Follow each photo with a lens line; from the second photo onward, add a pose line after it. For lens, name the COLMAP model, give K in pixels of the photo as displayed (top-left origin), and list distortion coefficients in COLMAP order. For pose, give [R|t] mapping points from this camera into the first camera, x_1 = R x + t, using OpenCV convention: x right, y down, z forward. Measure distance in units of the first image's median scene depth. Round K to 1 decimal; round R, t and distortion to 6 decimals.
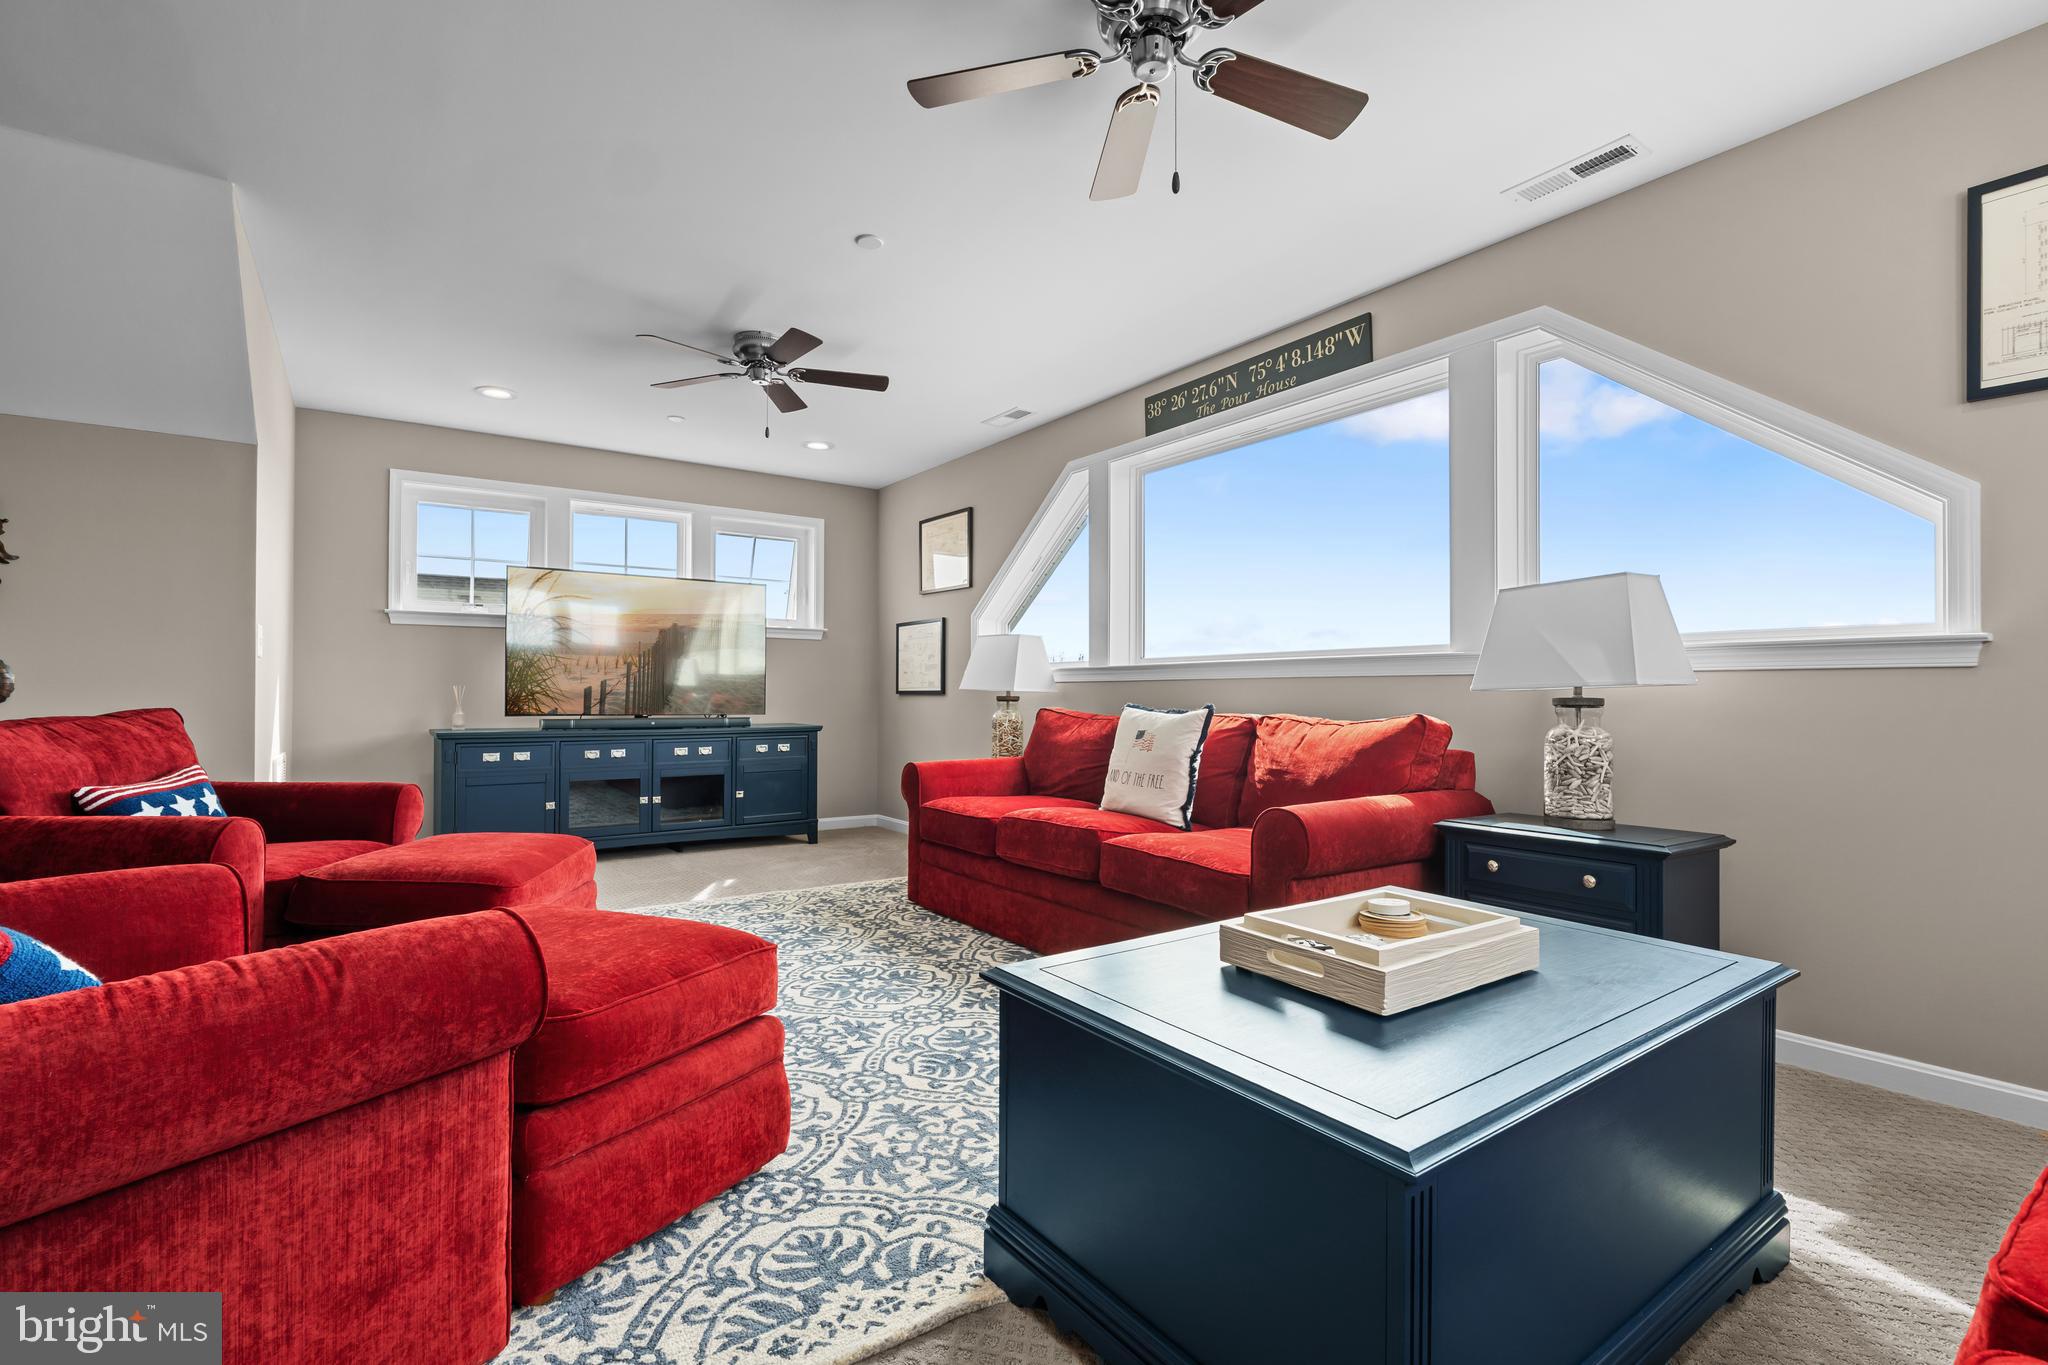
lens RADIAL K [[939.2, 0, 1027.1], [0, 939.2, 684.9], [0, 0, 1]] dist [0.000809, -0.000070]
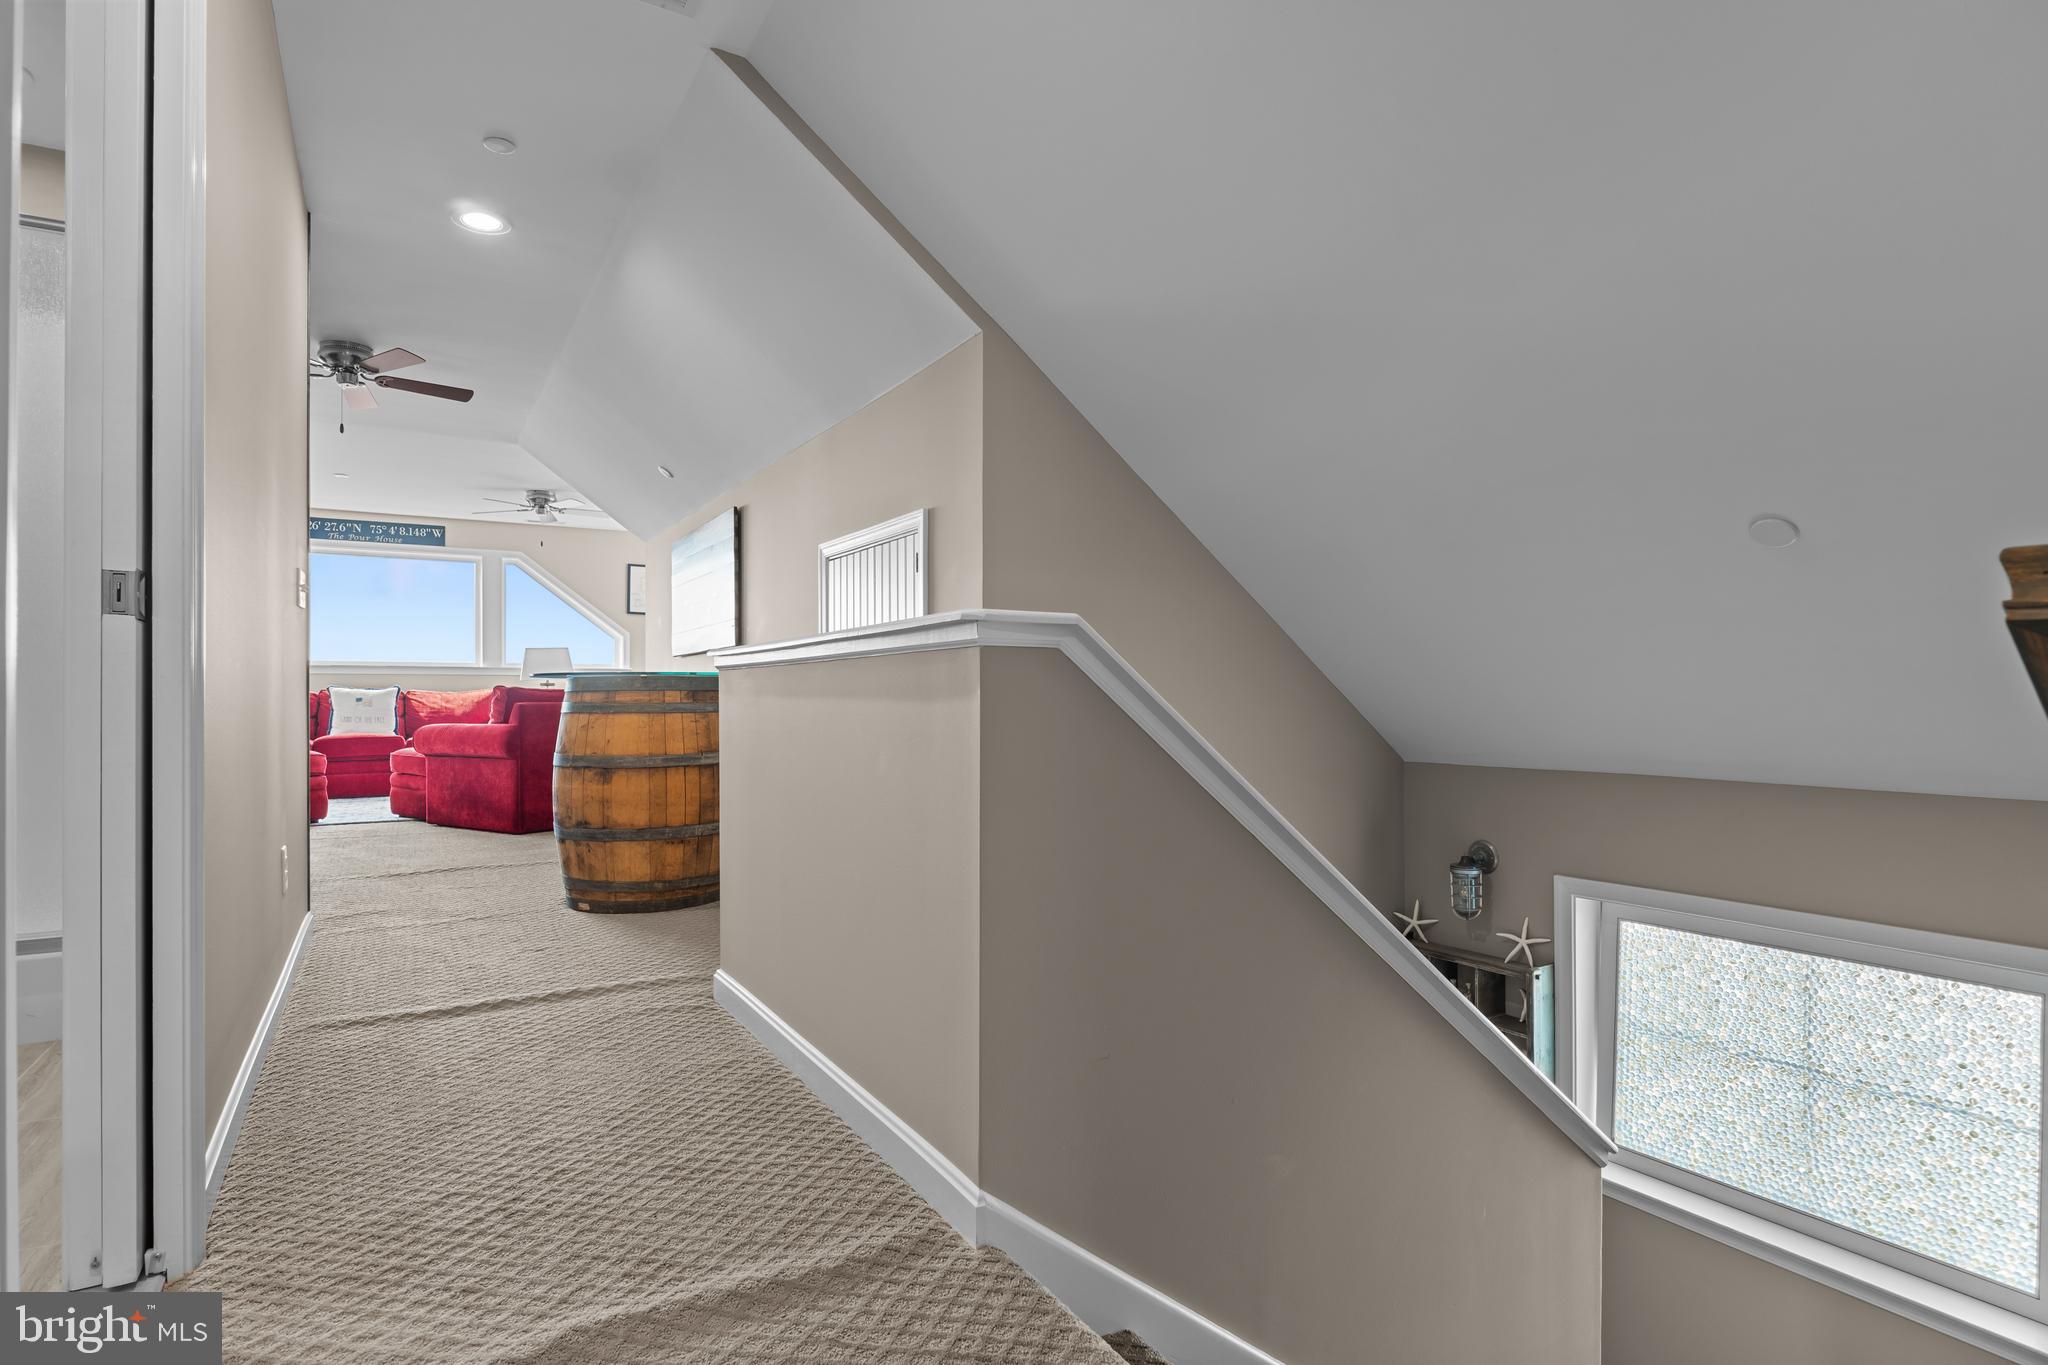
lens RADIAL K [[1031.4, 0, 1025.1], [0, 1031.4, 690.2], [0, 0, 1]] dist [-0.005504, -0.000523]
pose [[0.073185, 0.007318, 0.997292, -2.093263], [-0.008680, 0.999940, -0.006700, 0.034817], [-0.997281, -0.008166, 0.073245, -0.675212]]
